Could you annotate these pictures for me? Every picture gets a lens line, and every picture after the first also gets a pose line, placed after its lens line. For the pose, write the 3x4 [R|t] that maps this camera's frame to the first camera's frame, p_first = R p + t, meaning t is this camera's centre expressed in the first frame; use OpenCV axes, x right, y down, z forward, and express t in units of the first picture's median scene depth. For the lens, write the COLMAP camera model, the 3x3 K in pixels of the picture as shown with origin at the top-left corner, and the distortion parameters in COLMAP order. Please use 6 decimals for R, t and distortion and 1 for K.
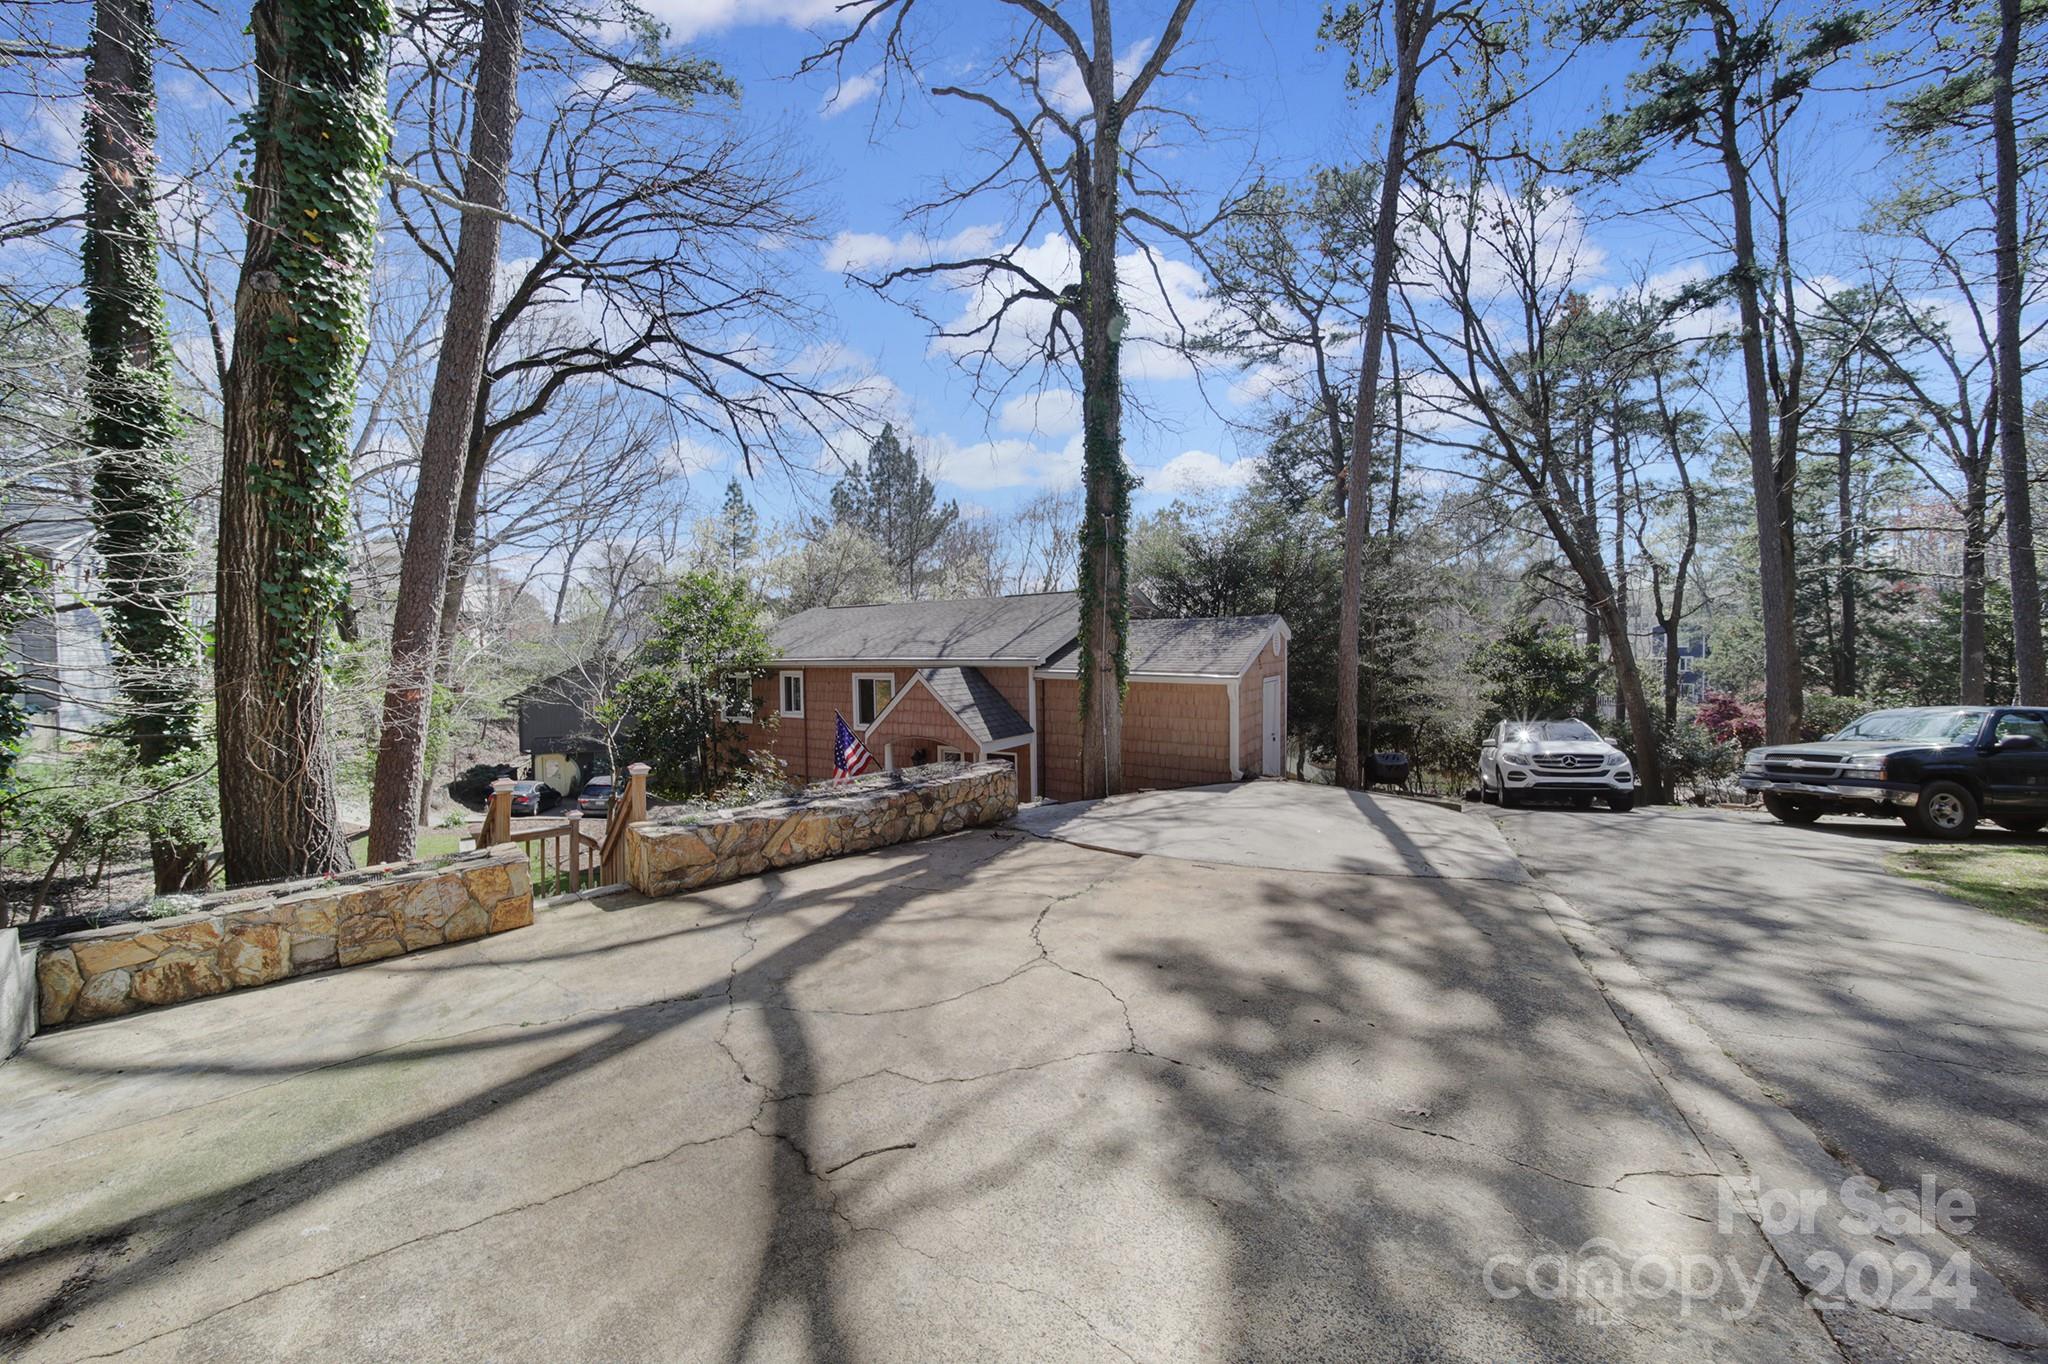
lens RADIAL K [[749.0, 0, 1024.0], [0, 749.0, 682.0], [0, 0, 1]] dist [-0.002295, -0.000423]
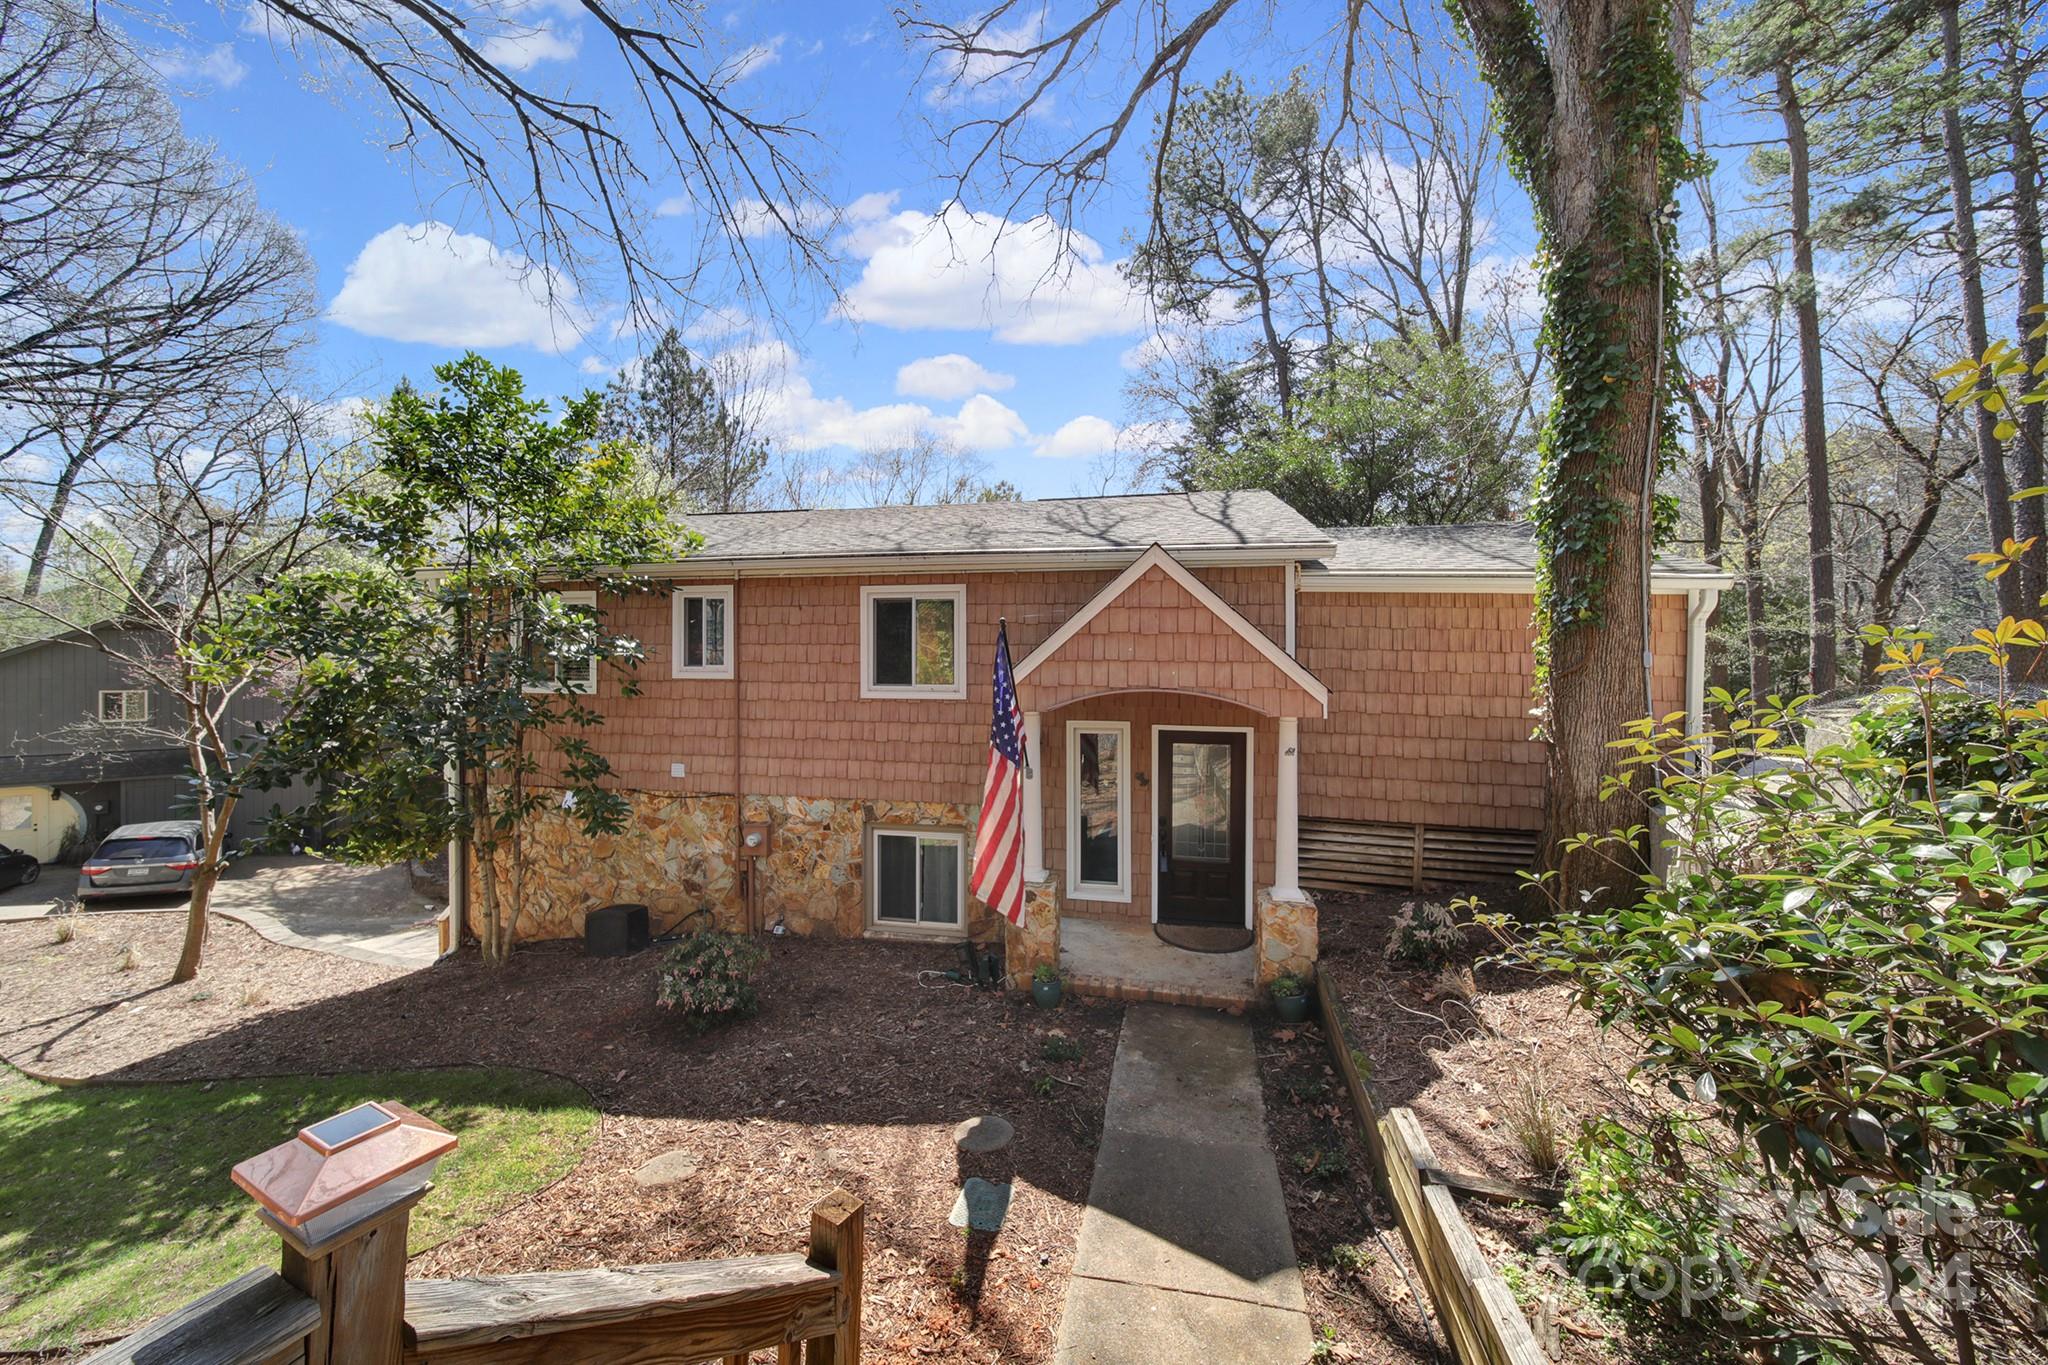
lens RADIAL K [[749.0, 0, 1024.0], [0, 749.0, 682.5], [0, 0, 1]] dist [-0.002295, -0.000423]
pose [[0.932244, 0.014500, 0.361540, -0.248354], [-0.004988, 0.999617, -0.027229, 0.053466], [-0.361797, 0.023581, 0.931959, 0.390085]]
